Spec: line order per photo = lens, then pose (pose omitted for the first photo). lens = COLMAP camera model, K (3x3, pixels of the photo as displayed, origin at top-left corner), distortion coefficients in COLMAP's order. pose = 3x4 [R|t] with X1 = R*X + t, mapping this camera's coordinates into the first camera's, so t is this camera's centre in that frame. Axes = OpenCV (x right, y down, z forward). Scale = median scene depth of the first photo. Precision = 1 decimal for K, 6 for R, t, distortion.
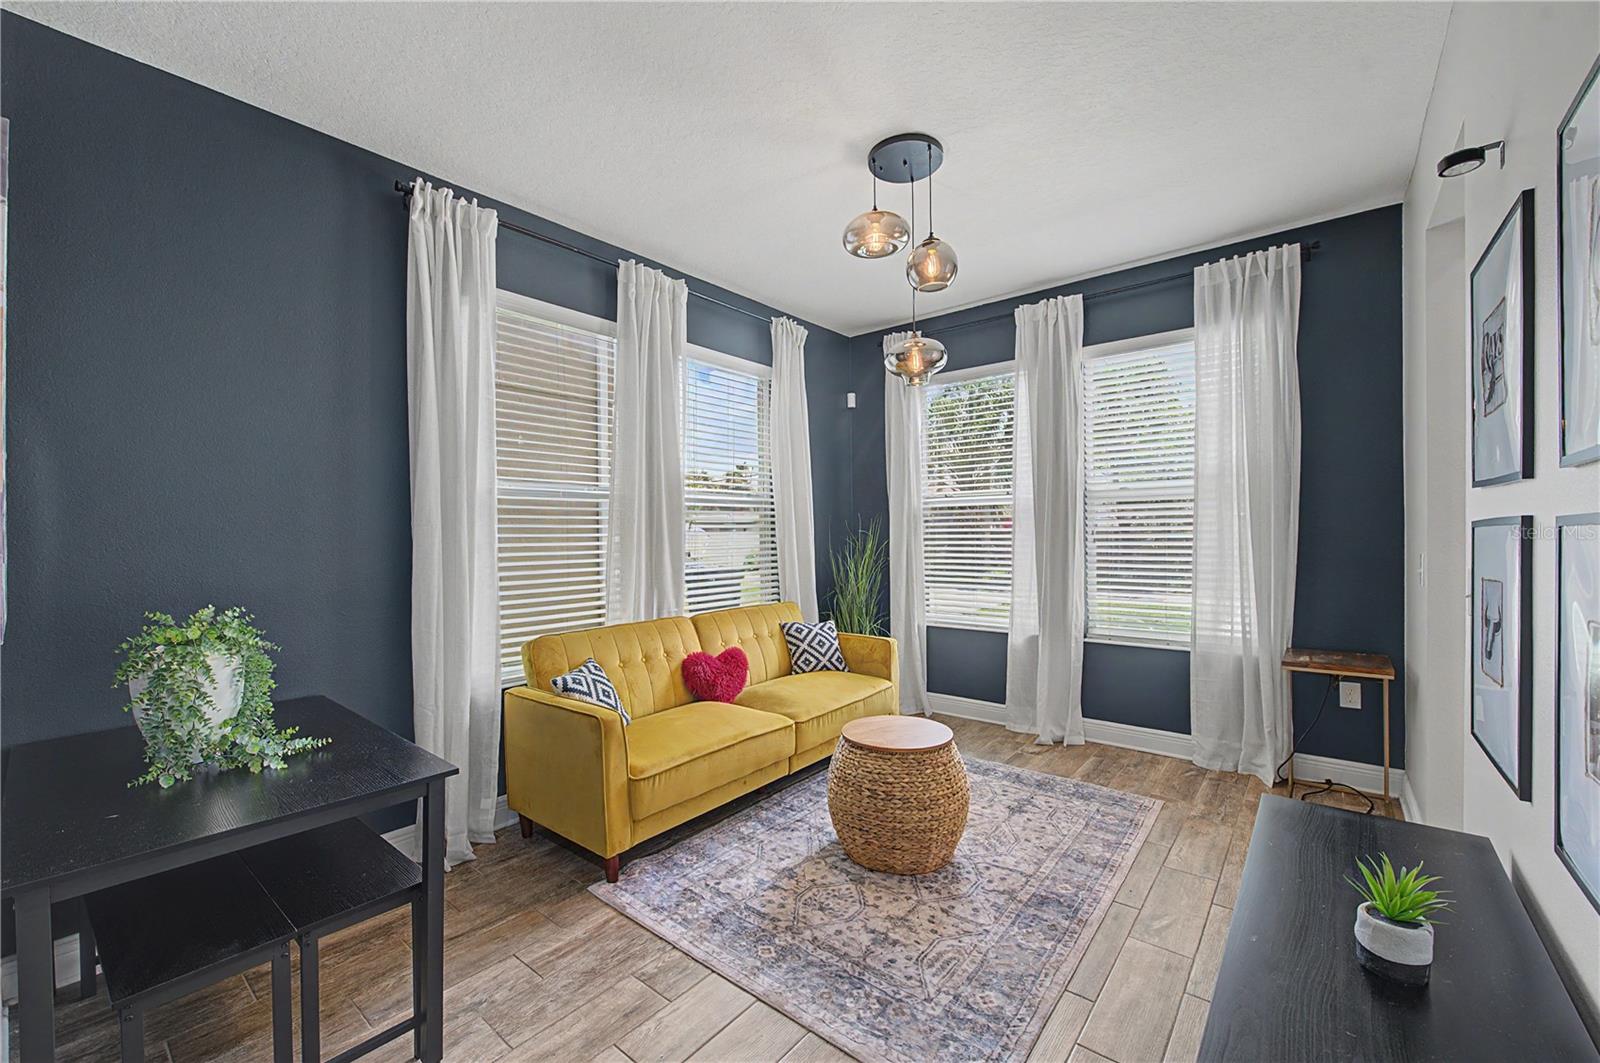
lens RADIAL K [[641.1, 0, 801.2], [0, 641.1, 534.6], [0, 0, 1]] dist [0.000886, -0.000409]
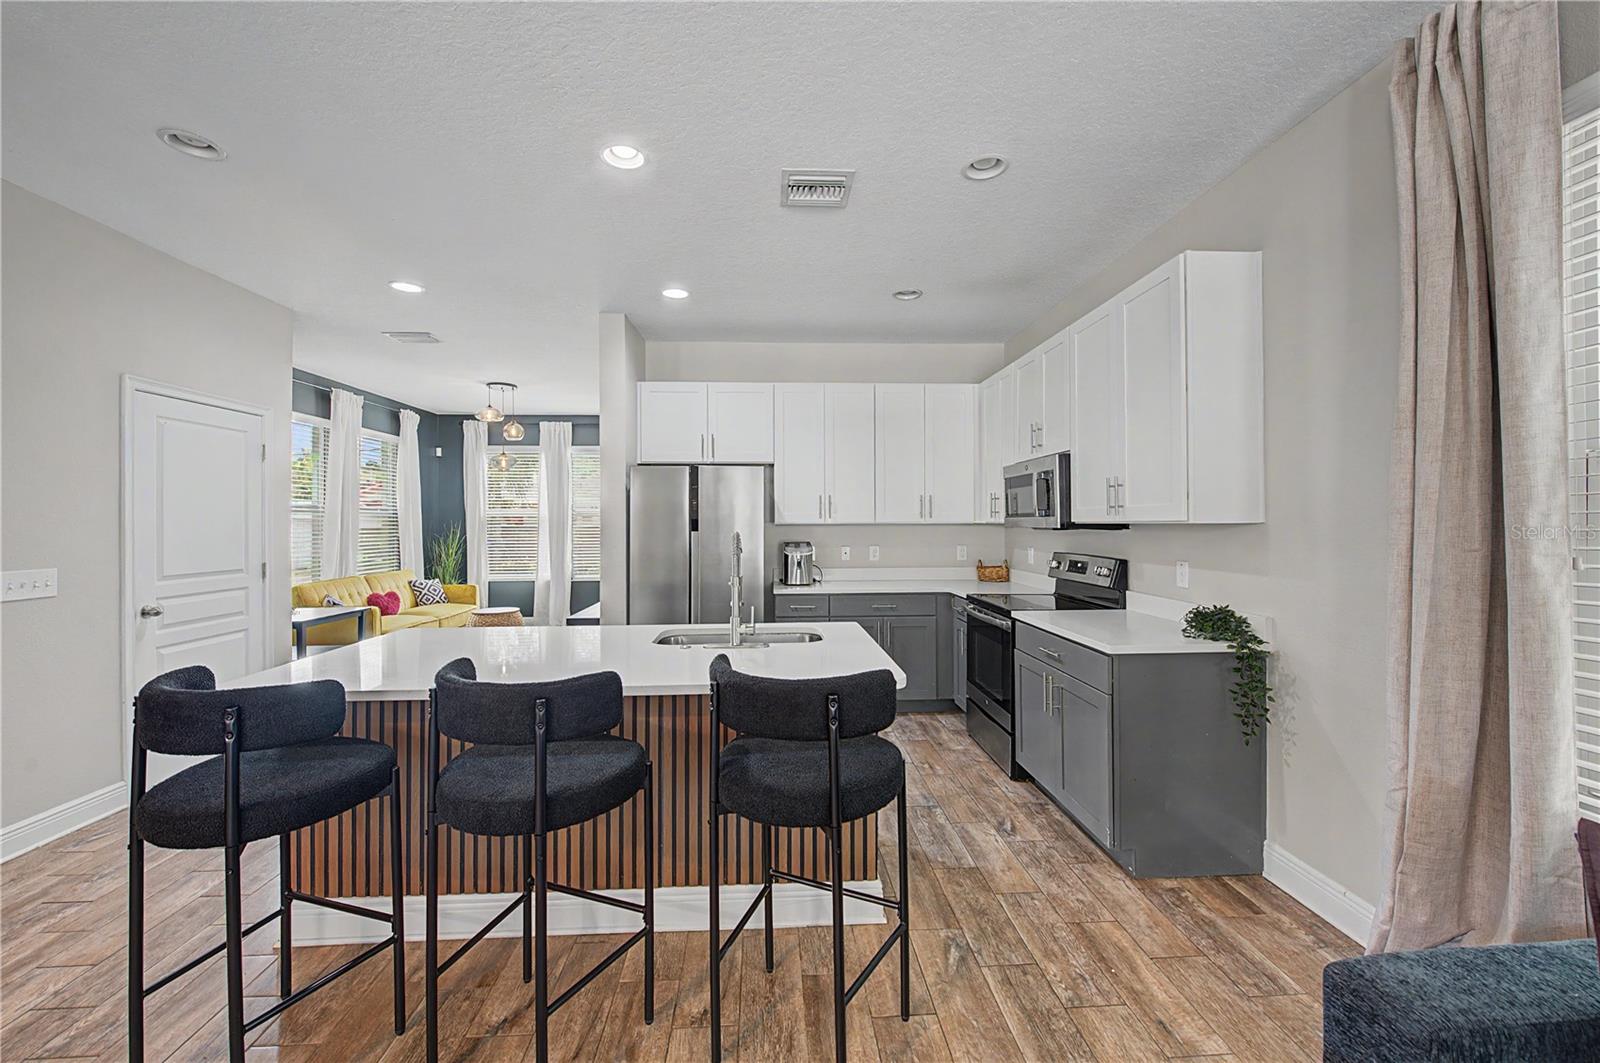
lens RADIAL K [[637.8, 0, 801.3], [0, 637.8, 516.8], [0, 0, 1]] dist [0.001403, -0.000016]
pose [[0.735978, 0.014288, 0.676855, -0.542410], [-0.000454, 0.999787, -0.020611, -0.008003], [-0.677005, 0.014862, 0.735828, -1.347835]]
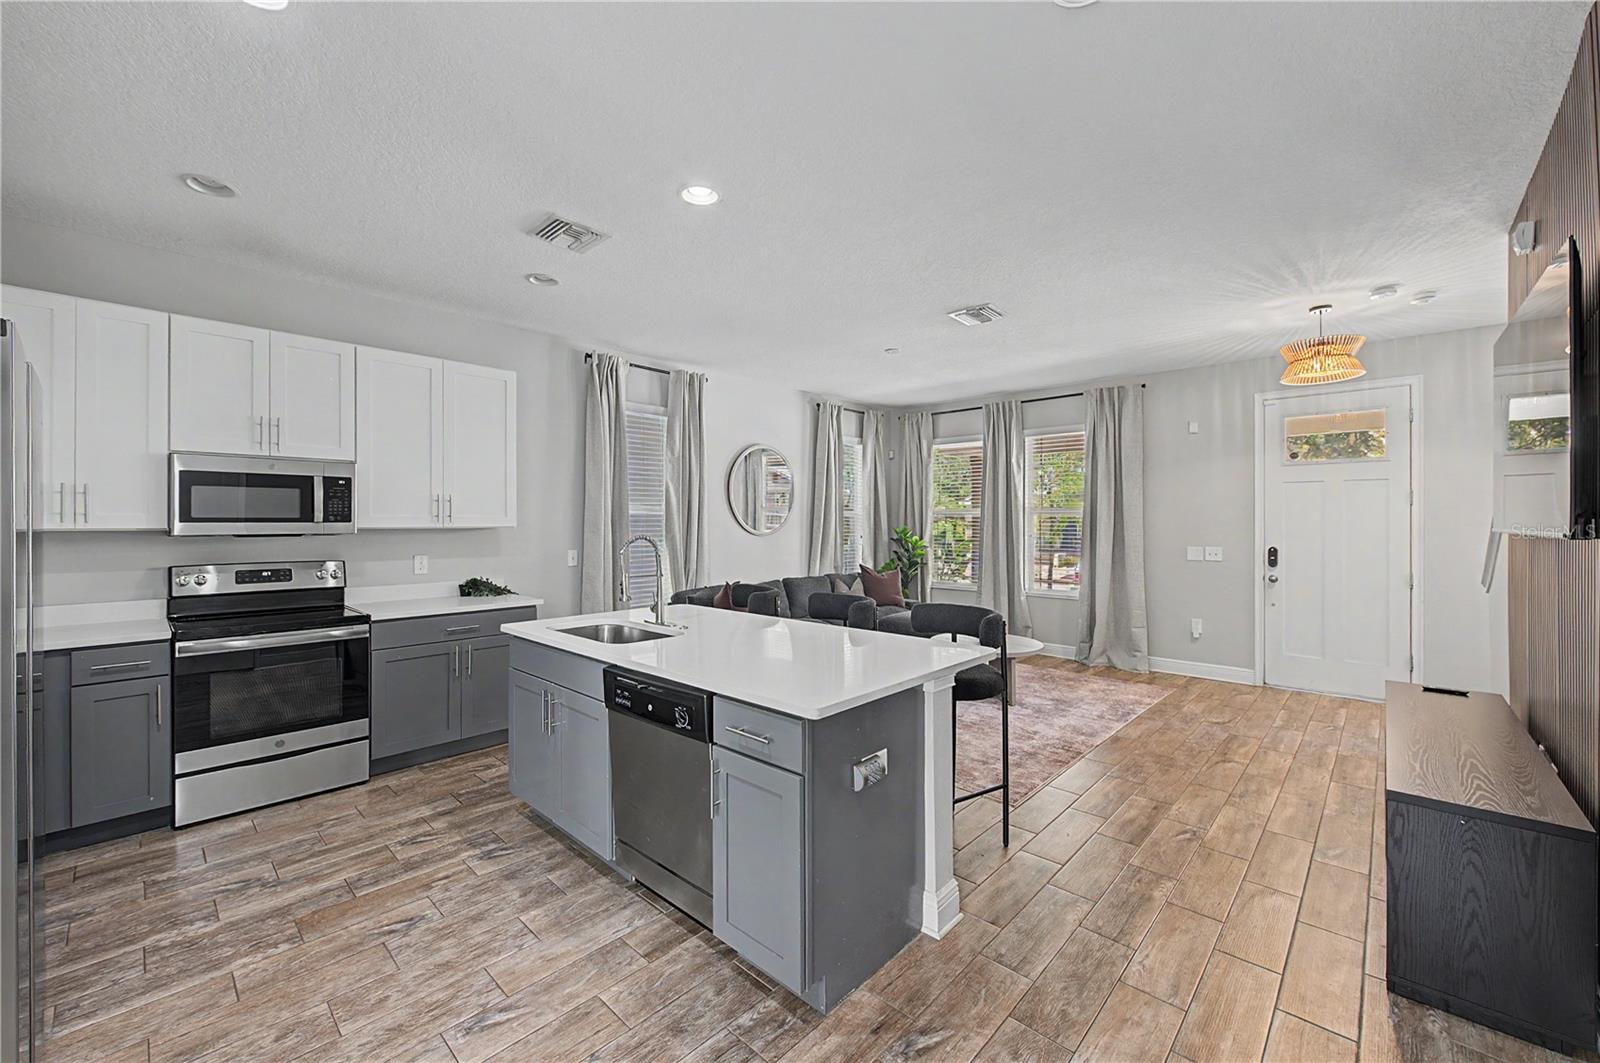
lens RADIAL K [[631.6, 0, 801.7], [0, 631.6, 528.9], [0, 0, 1]] dist [-0.000907, -0.001026]
pose [[-0.998040, 0.012363, 0.061344, -0.364891], [0.013139, 0.999839, 0.012254, -0.022428], [-0.061182, 0.013035, -0.998041, 0.181328]]
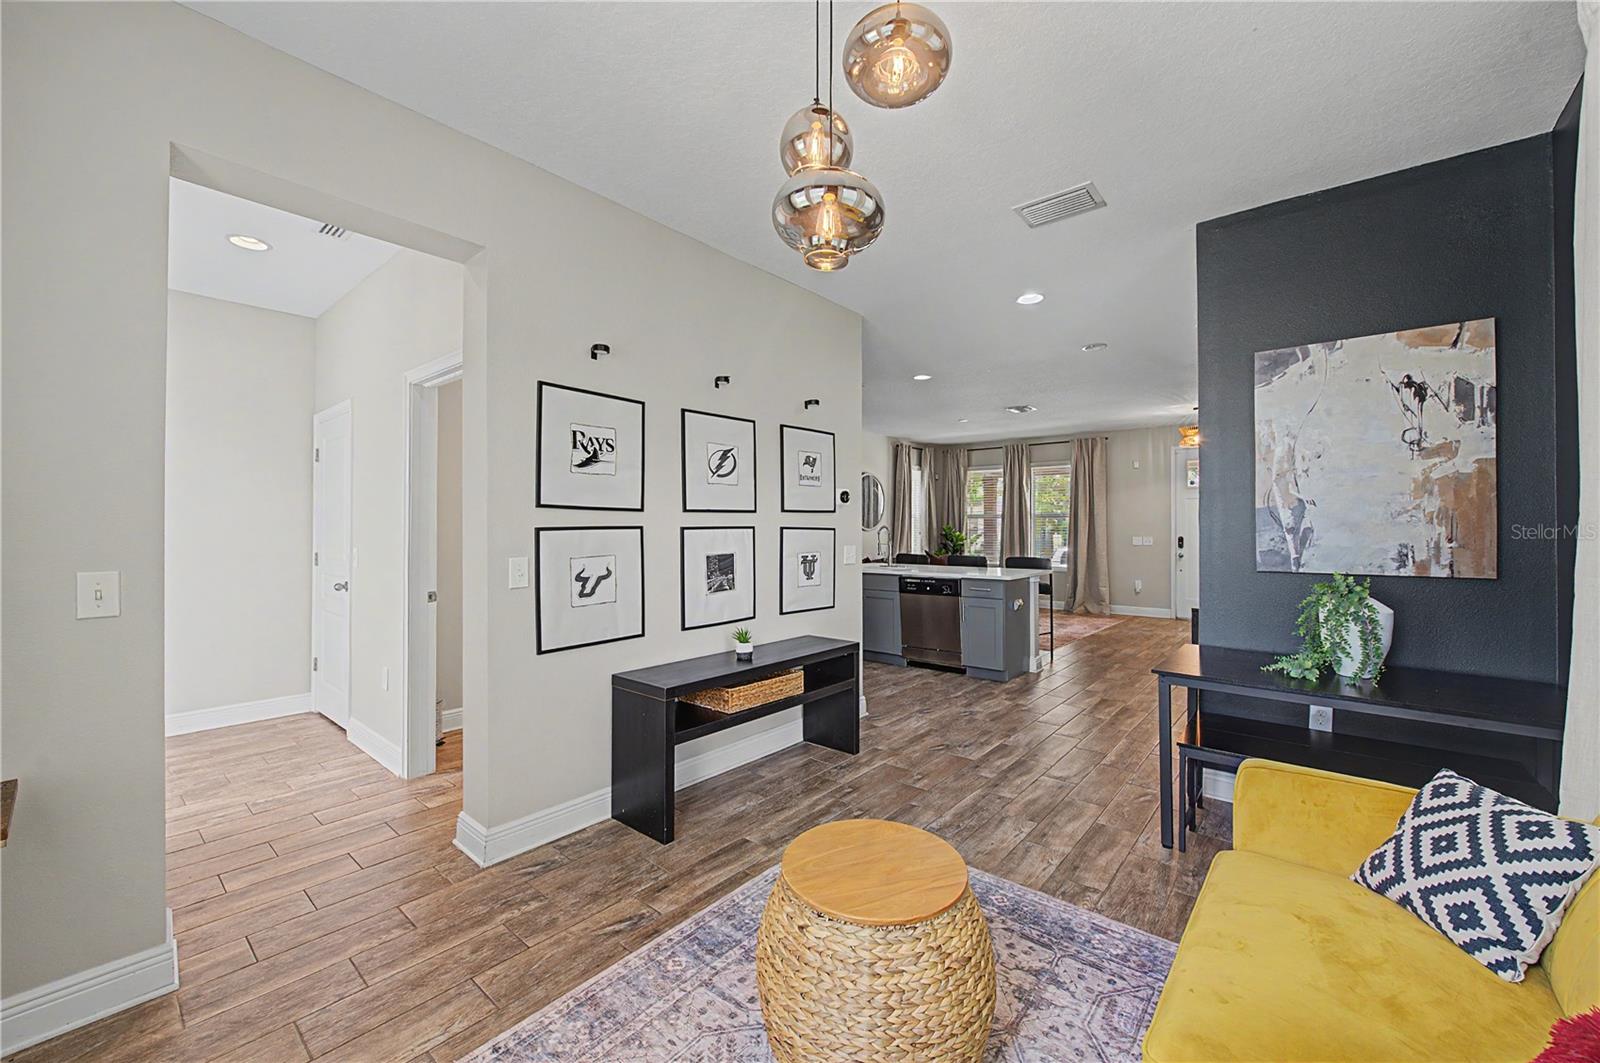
lens RADIAL K [[627.6, 0, 799.7], [0, 627.6, 527.6], [0, 0, 1]] dist [-0.001013, -0.000581]
pose [[-0.999818, 0.012158, 0.014714, 0.166109], [0.012199, 0.999922, 0.002706, -0.007005], [-0.014680, 0.002885, -0.999888, 1.281713]]
